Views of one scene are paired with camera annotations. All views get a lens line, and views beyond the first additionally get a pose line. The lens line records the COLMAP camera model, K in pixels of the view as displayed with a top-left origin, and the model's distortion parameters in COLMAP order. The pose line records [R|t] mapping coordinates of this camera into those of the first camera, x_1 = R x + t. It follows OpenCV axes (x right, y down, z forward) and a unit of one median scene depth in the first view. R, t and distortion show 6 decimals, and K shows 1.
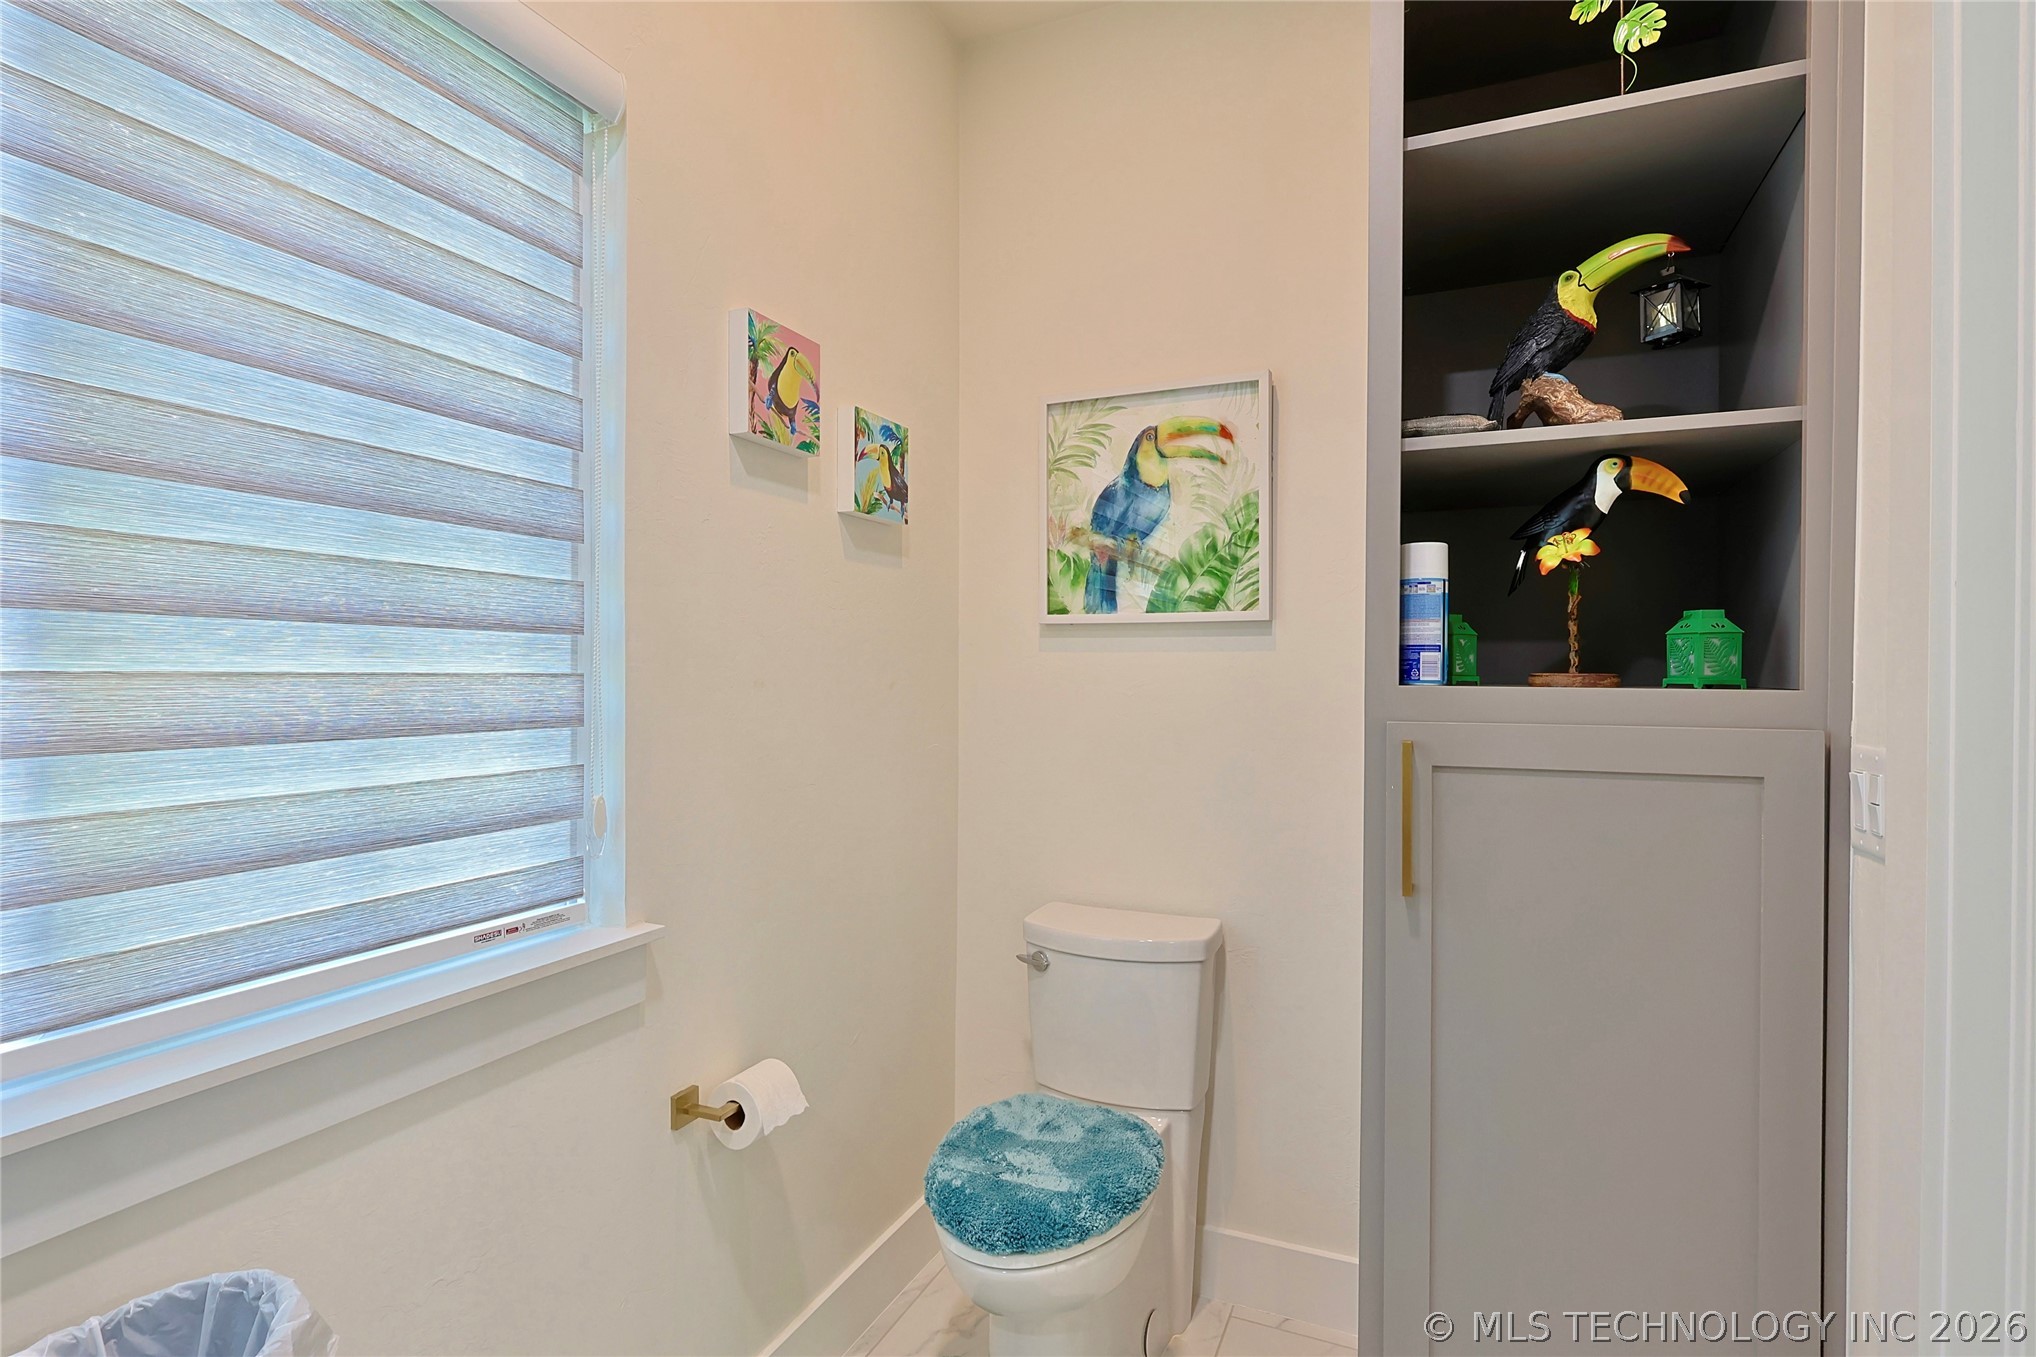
lens RADIAL K [[991.8, 0, 1018.0], [0, 991.8, 678.5], [0, 0, 1]] dist [-0.003980, 0.000998]
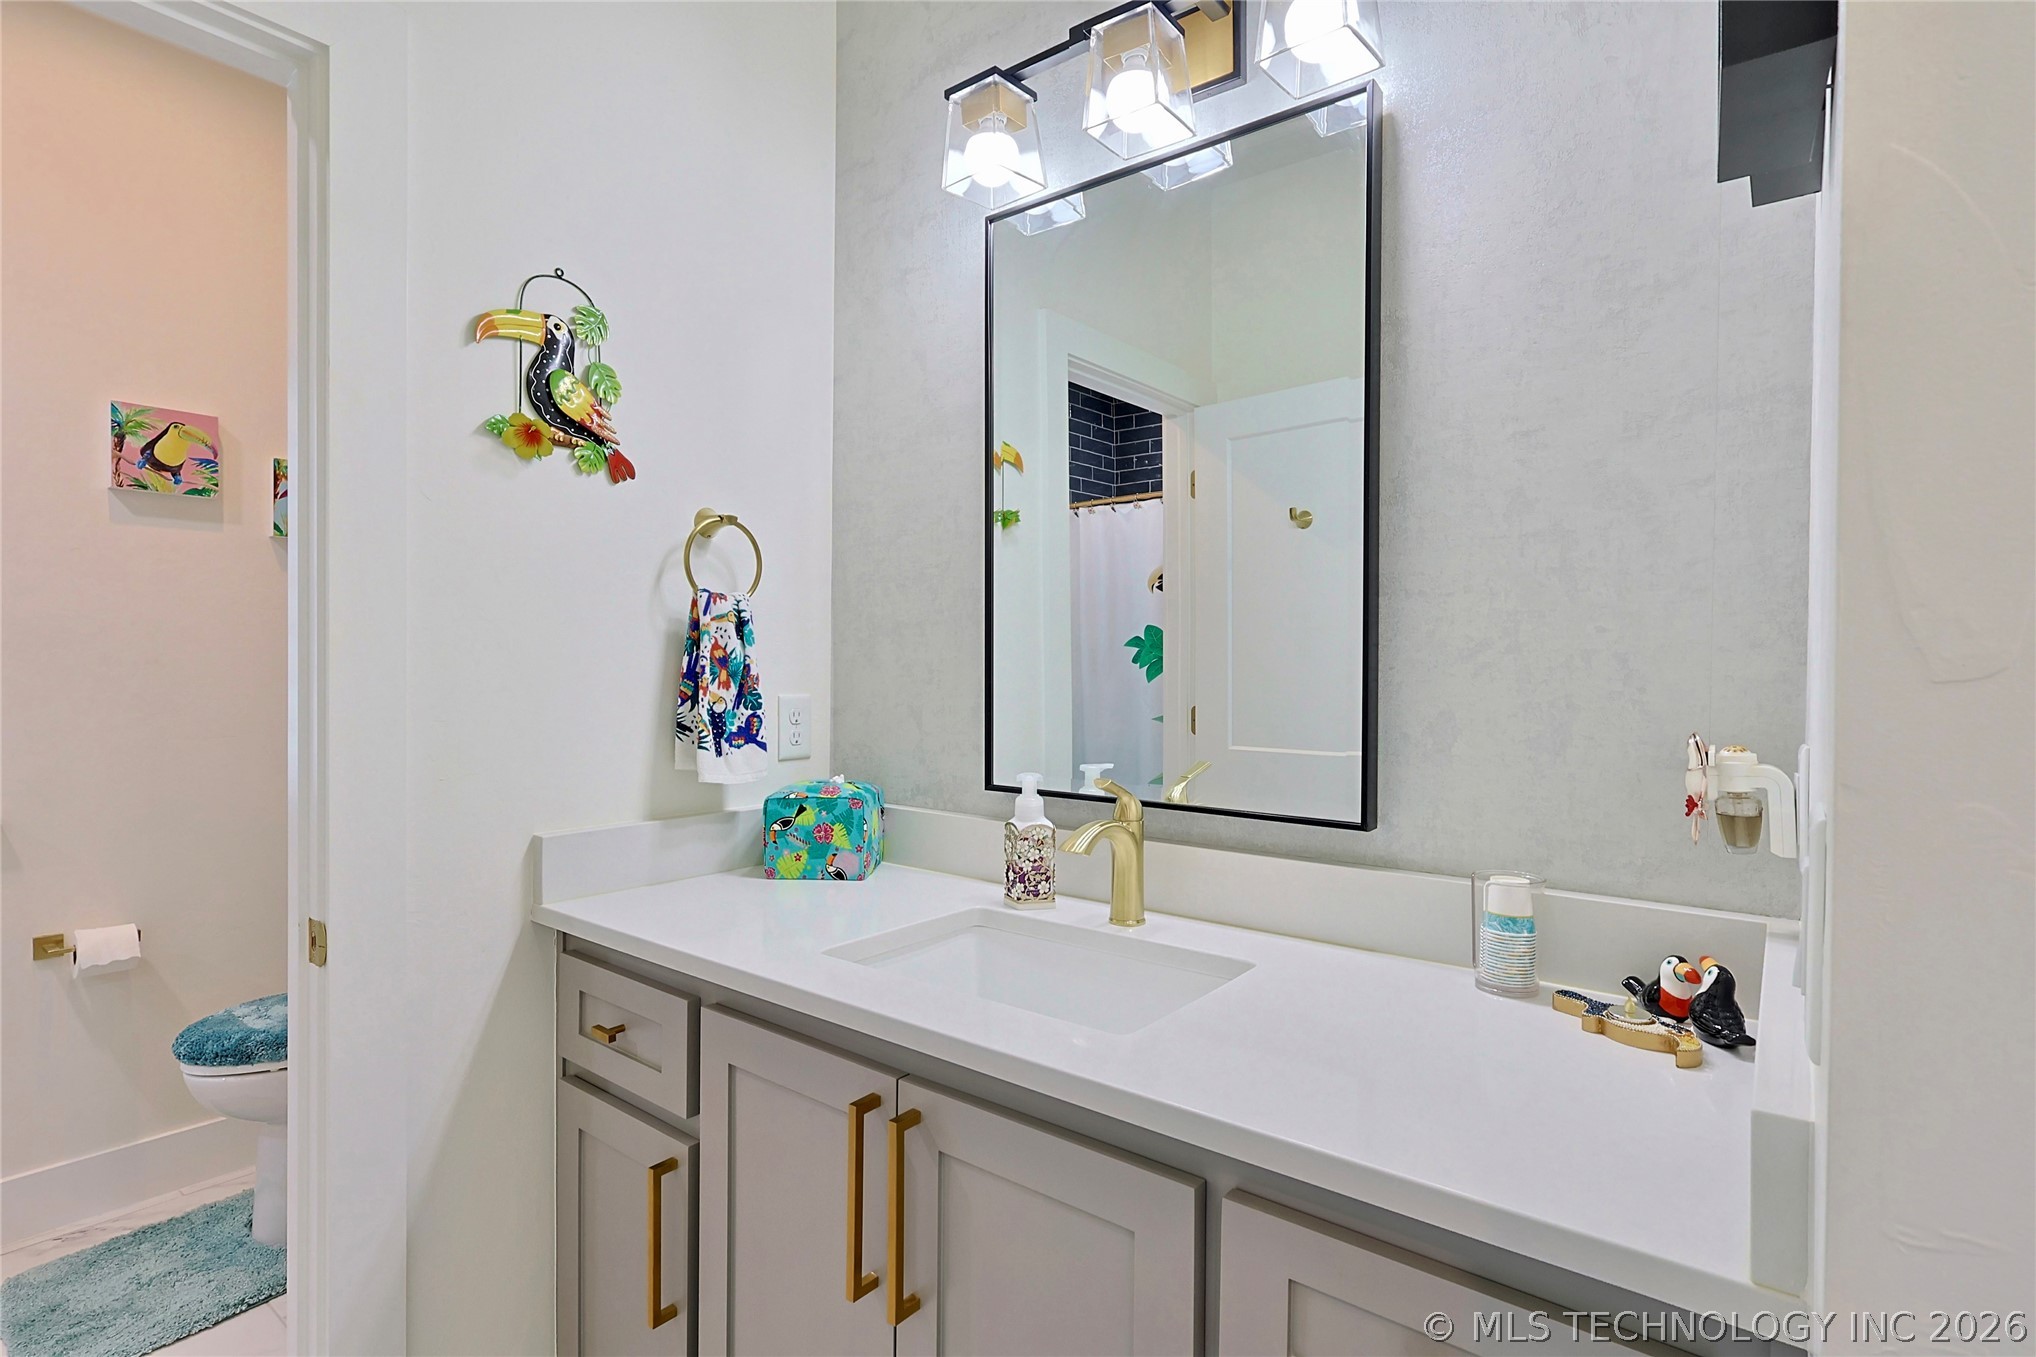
lens RADIAL K [[991.8, 0, 1018.0], [0, 991.8, 678.5], [0, 0, 1]] dist [-0.003980, 0.000998]
pose [[0.970320, 0.003342, -0.241802, 1.294797], [-0.003385, 0.999994, 0.000236, 0.023978], [0.241802, 0.000590, 0.970326, -0.070181]]
